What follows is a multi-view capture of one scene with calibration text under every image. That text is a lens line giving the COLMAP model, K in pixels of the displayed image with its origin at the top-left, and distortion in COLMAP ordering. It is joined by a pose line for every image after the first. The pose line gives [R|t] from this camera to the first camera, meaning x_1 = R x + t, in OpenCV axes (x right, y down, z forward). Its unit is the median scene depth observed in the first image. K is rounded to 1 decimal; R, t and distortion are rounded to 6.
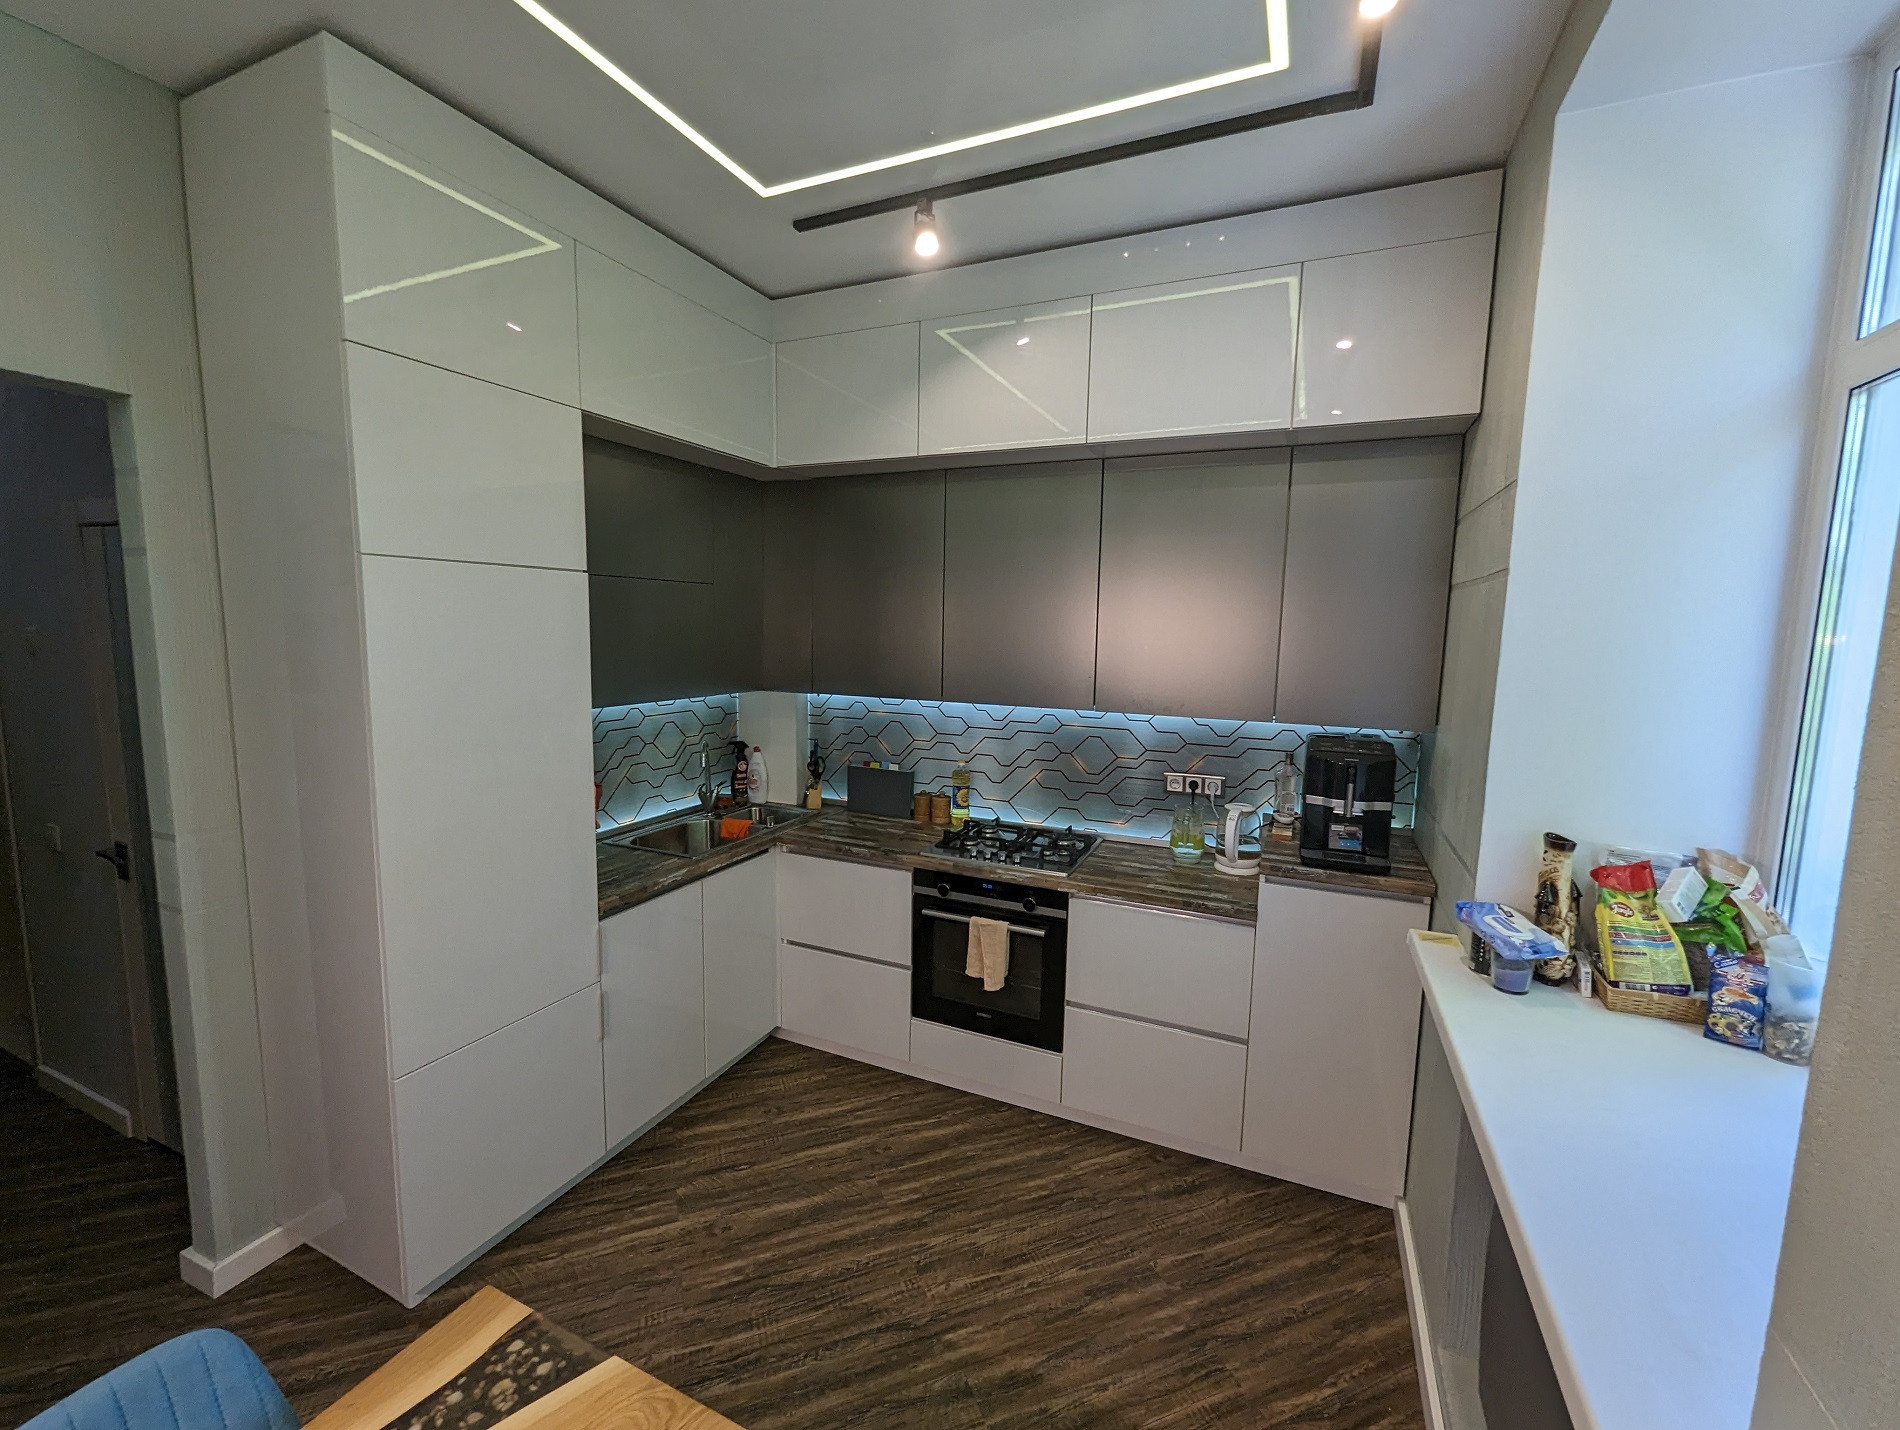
lens RADIAL K [[780.0, 0, 950.0], [0, 780.0, 715.0], [0, 0, 1]] dist [-0.001325, -0.000416]
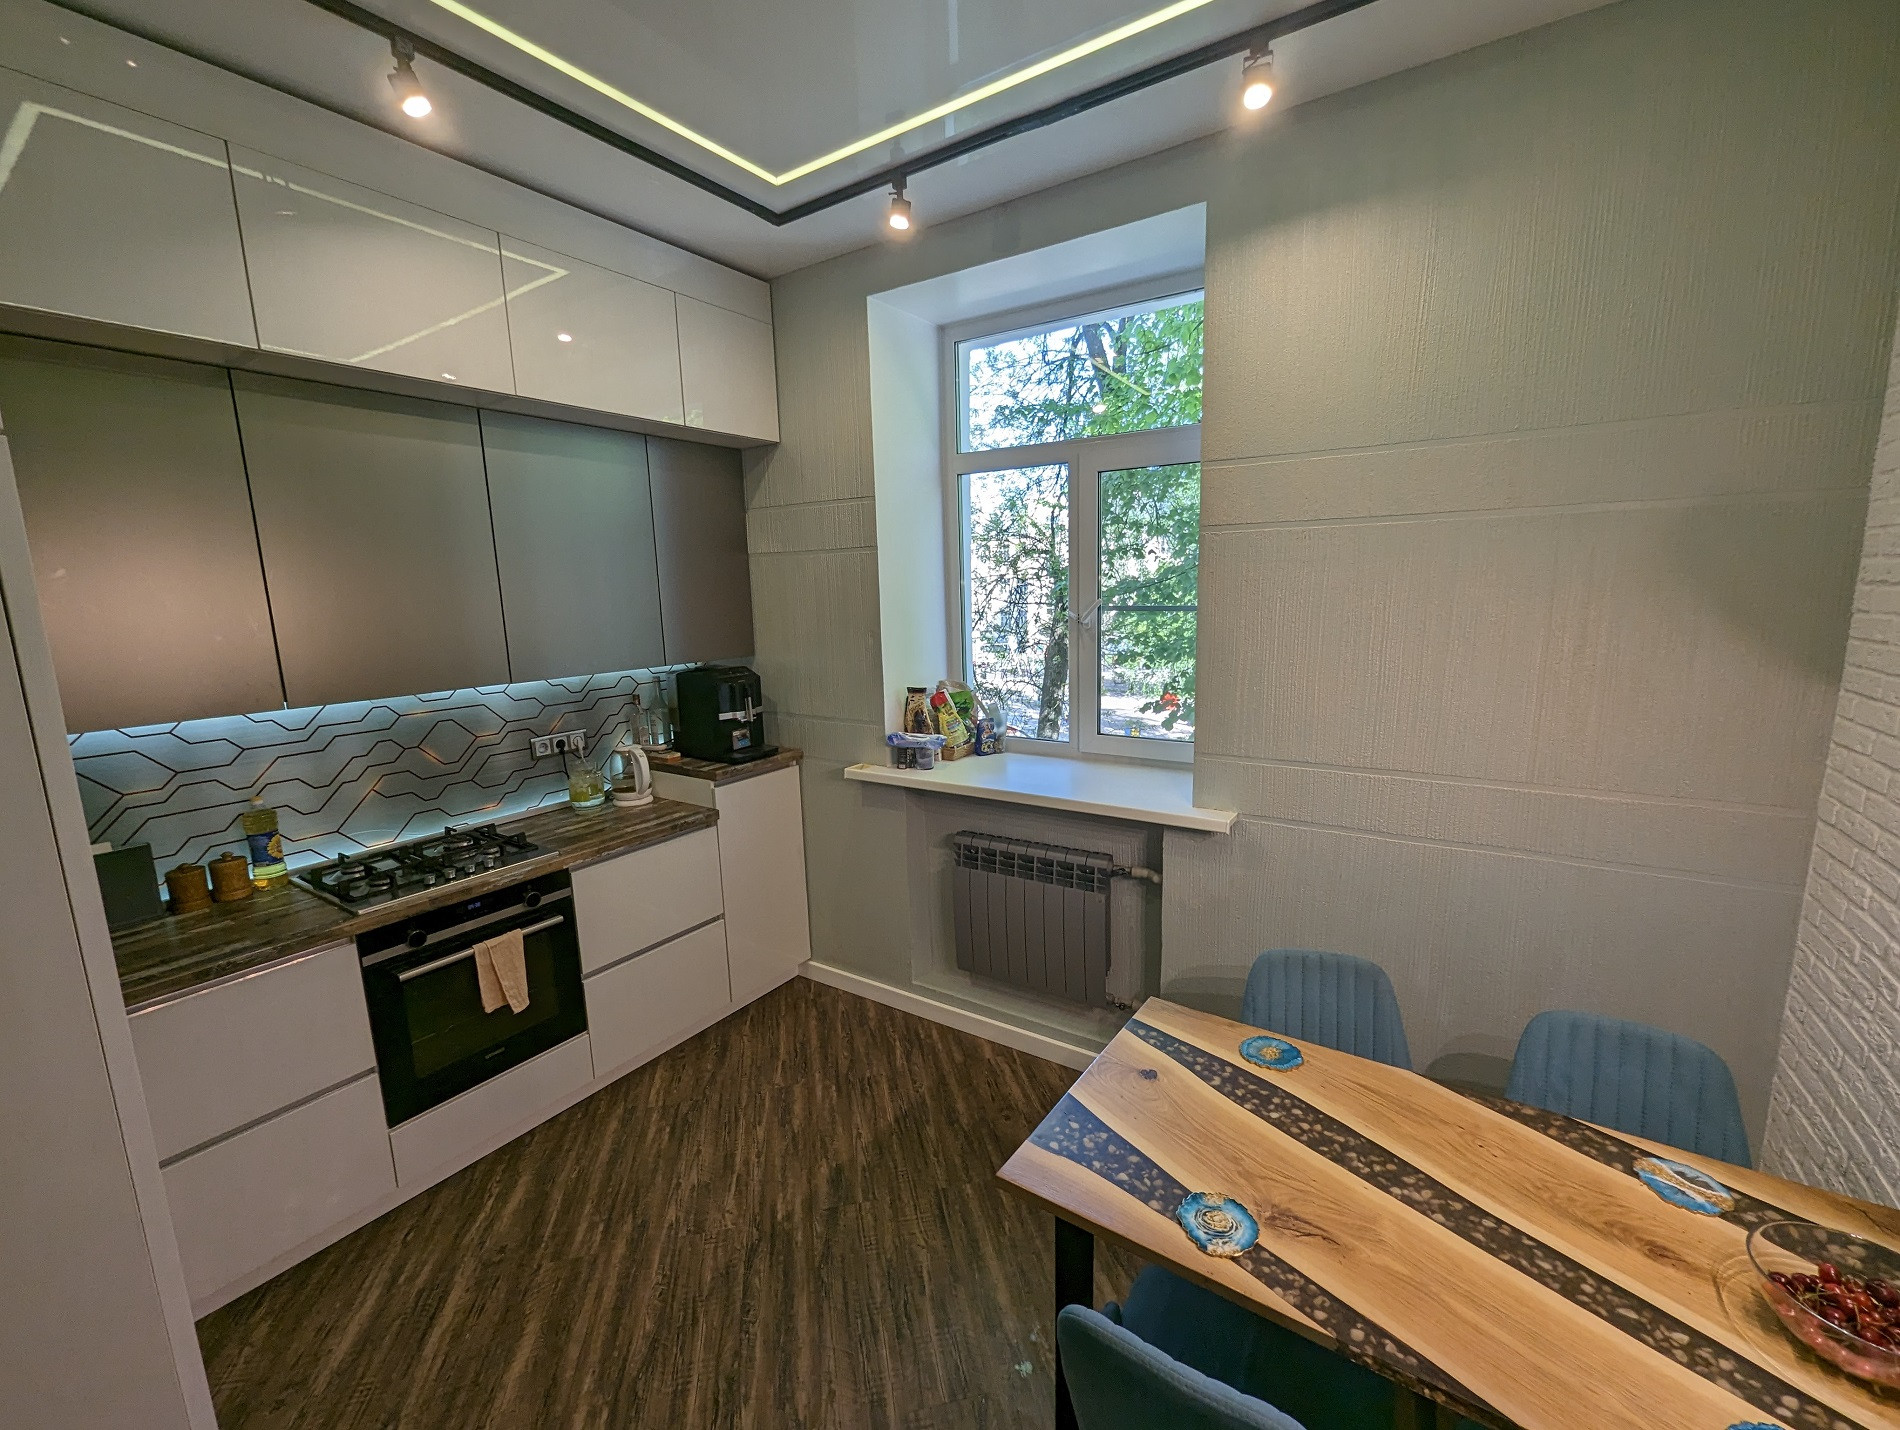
lens RADIAL K [[780.0, 0, 950.0], [0, 780.0, 715.0], [0, 0, 1]] dist [-0.001325, -0.000416]
pose [[0.185440, -0.183544, 0.965362, -0.649545], [0.144209, 0.976848, 0.158026, -0.040995], [-0.972016, 0.109910, 0.207615, 0.314738]]
